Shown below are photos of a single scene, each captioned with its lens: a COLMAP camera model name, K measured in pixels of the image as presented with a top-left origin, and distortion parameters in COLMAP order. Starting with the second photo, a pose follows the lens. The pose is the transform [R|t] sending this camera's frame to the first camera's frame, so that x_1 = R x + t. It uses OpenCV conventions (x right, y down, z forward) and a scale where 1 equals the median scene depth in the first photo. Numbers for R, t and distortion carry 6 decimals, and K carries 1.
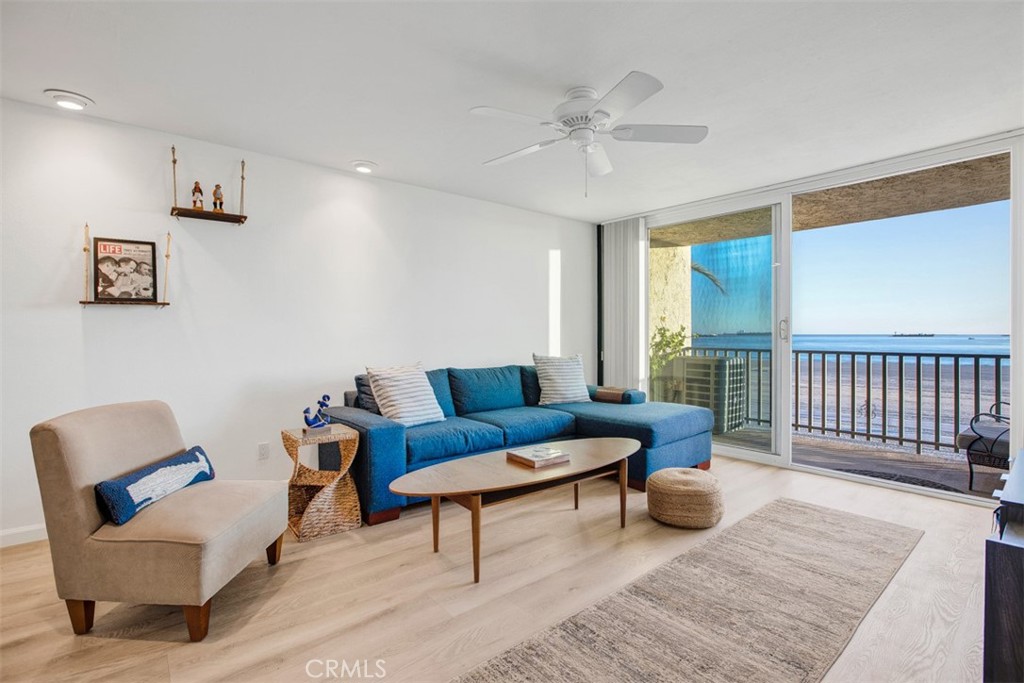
lens RADIAL K [[477.0, 0, 519.7], [0, 477.0, 338.2], [0, 0, 1]] dist [-0.041519, 0.009338]
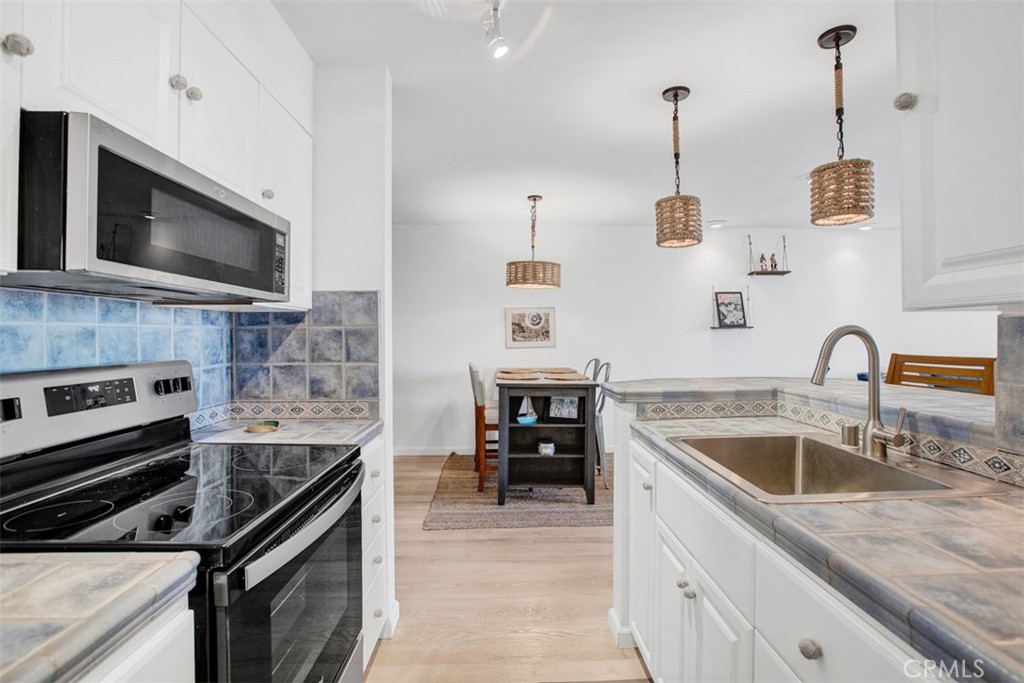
lens RADIAL K [[477.0, 0, 506.8], [0, 477.0, 340.1], [0, 0, 1]] dist [-0.041519, 0.009338]
pose [[0.781860, 0.017690, -0.623203, -0.376726], [-0.010082, 0.999825, 0.015733, -0.045674], [0.623372, -0.006018, 0.781902, -0.970250]]
